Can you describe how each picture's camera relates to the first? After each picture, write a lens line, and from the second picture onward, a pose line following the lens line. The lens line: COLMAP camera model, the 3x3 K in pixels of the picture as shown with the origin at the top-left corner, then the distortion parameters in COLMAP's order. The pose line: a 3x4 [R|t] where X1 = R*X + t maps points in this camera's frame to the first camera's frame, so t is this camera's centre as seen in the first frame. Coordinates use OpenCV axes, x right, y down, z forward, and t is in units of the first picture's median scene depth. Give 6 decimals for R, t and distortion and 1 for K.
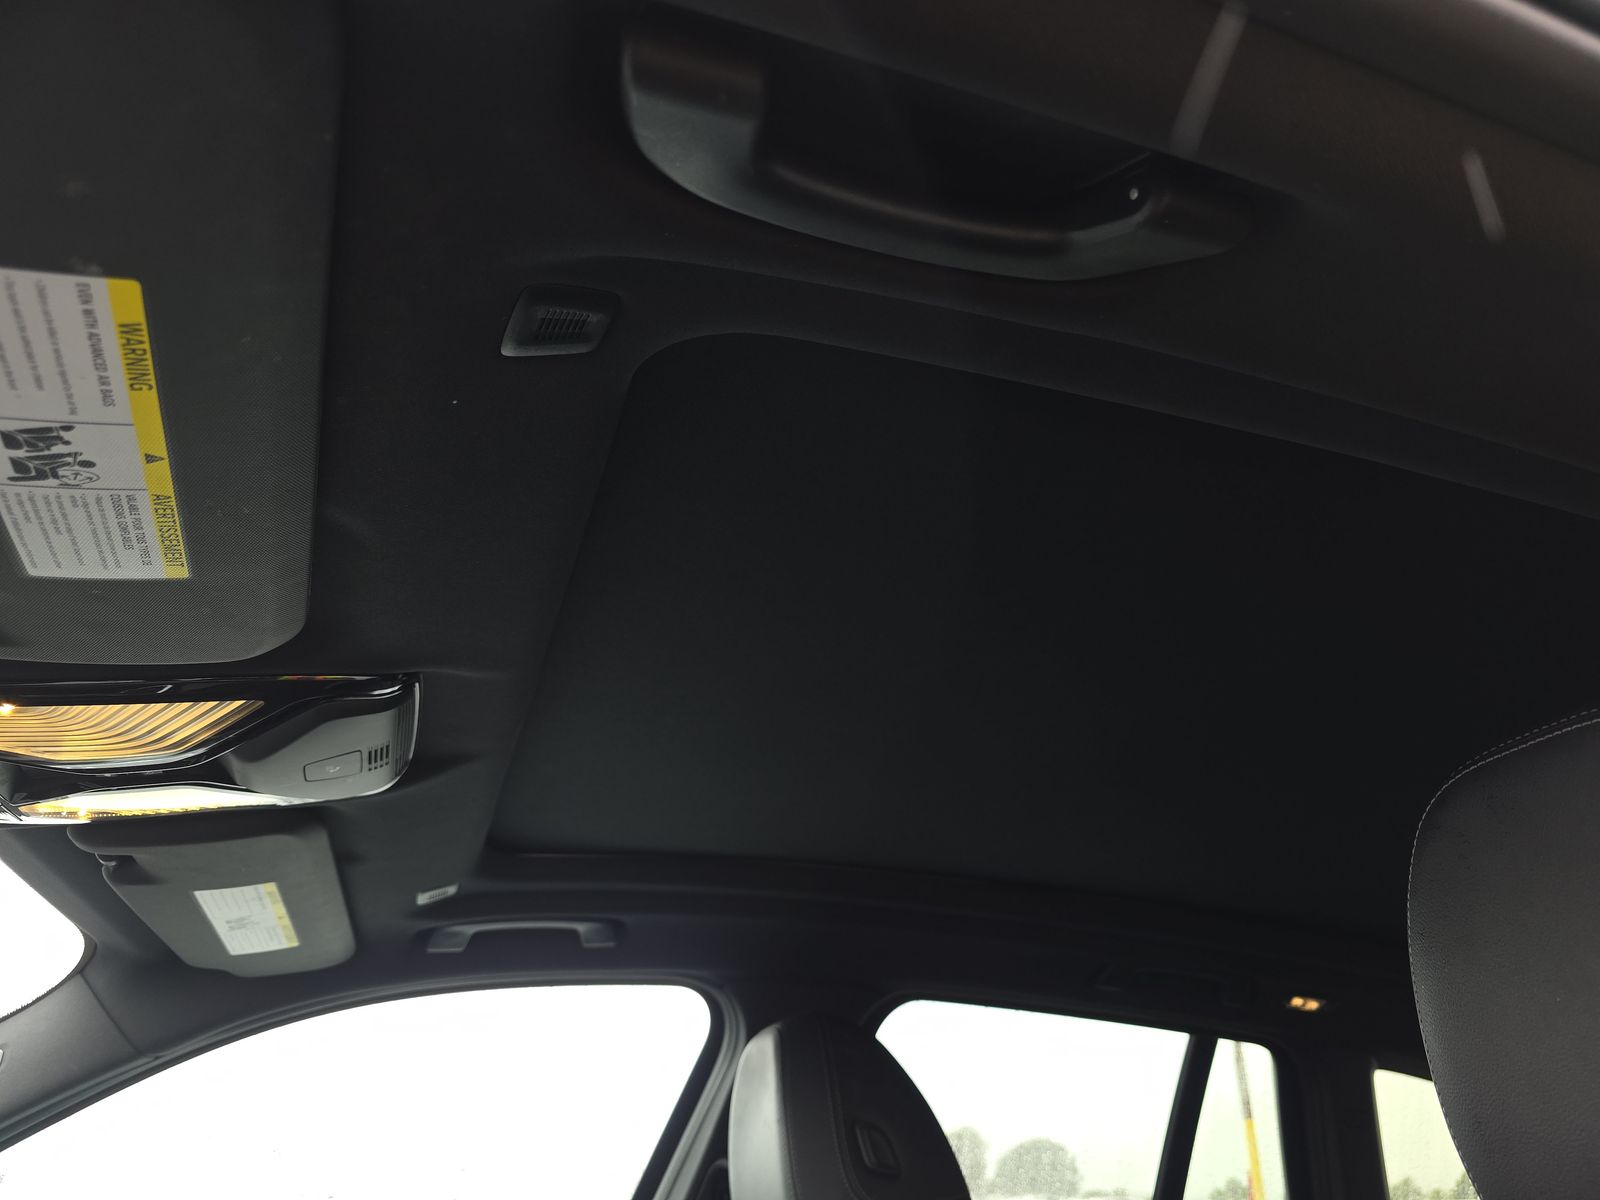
lens RADIAL K [[1079.0, 0, 800.0], [0, 1079.0, 600.0], [0, 0, 1]] dist [0.044564, -0.034481]
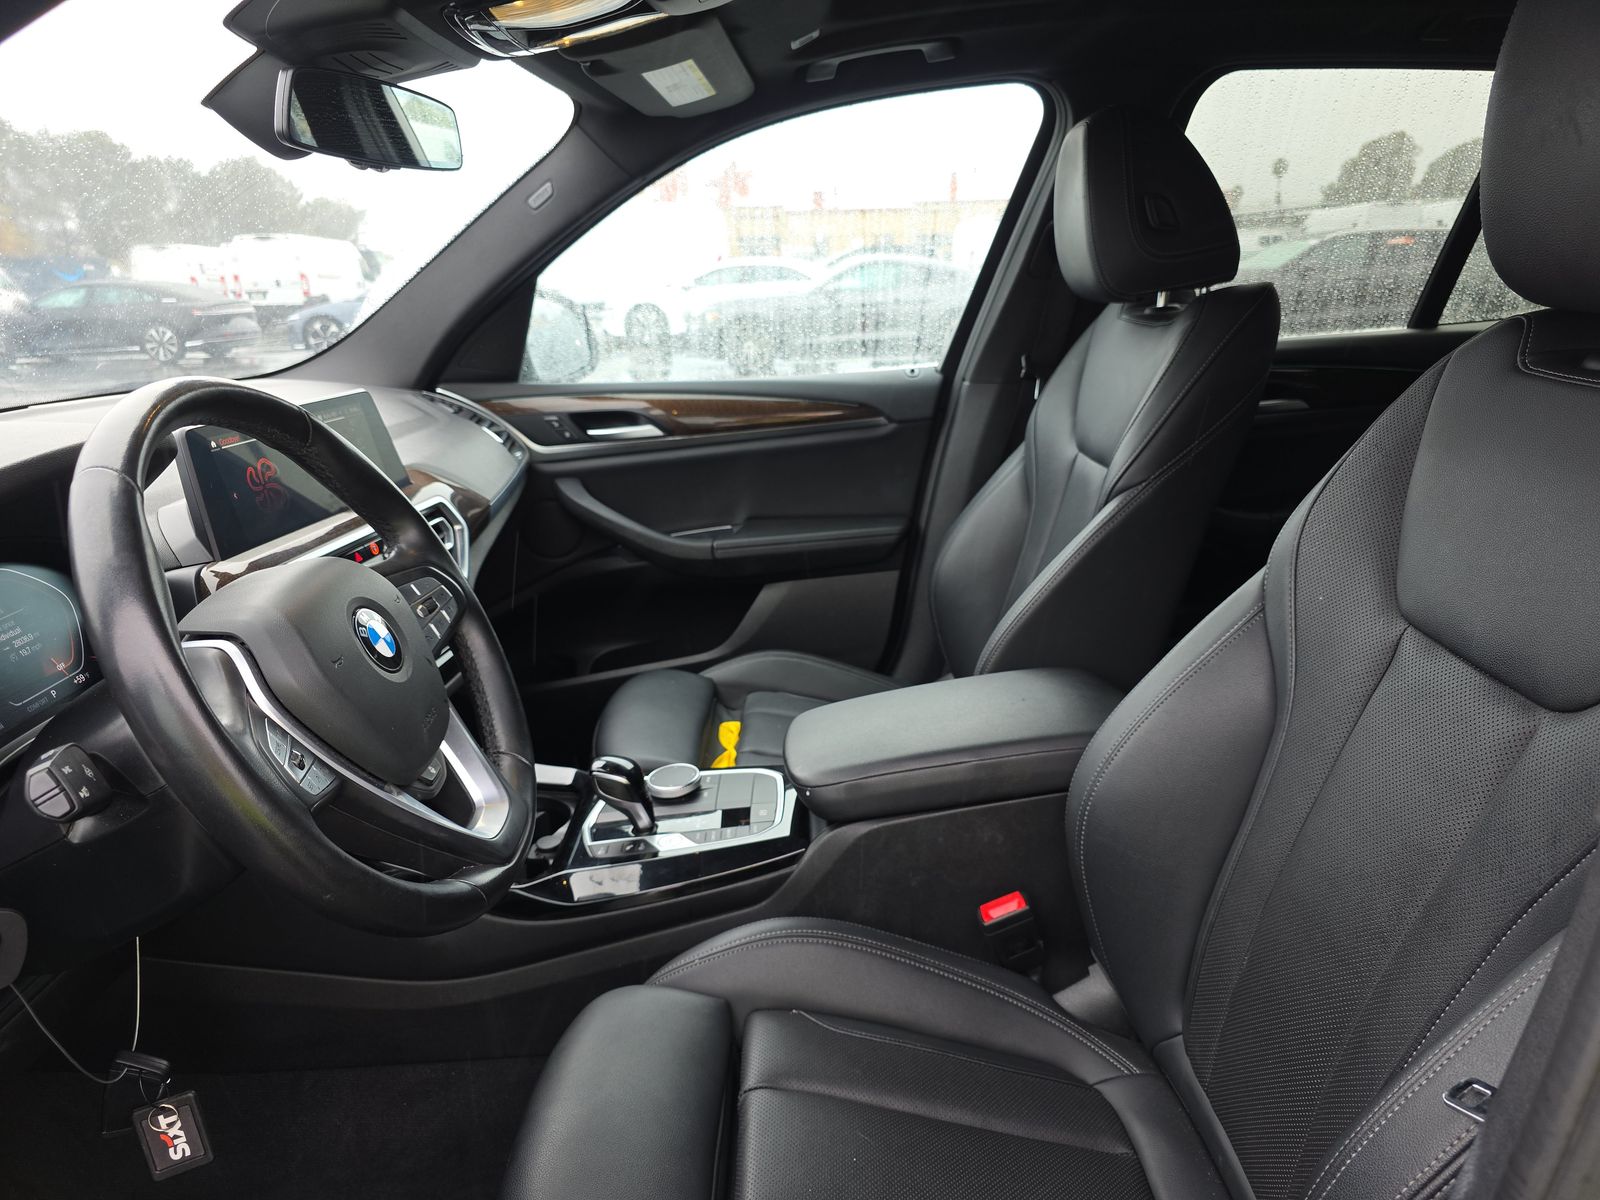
lens RADIAL K [[1079.0, 0, 800.0], [0, 1079.0, 600.0], [0, 0, 1]] dist [0.044564, -0.034481]
pose [[0.943663, 0.051541, -0.326868, 0.100354], [0.206549, 0.679993, 0.703525, -0.170403], [0.258529, -0.731405, 0.631039, -0.255033]]
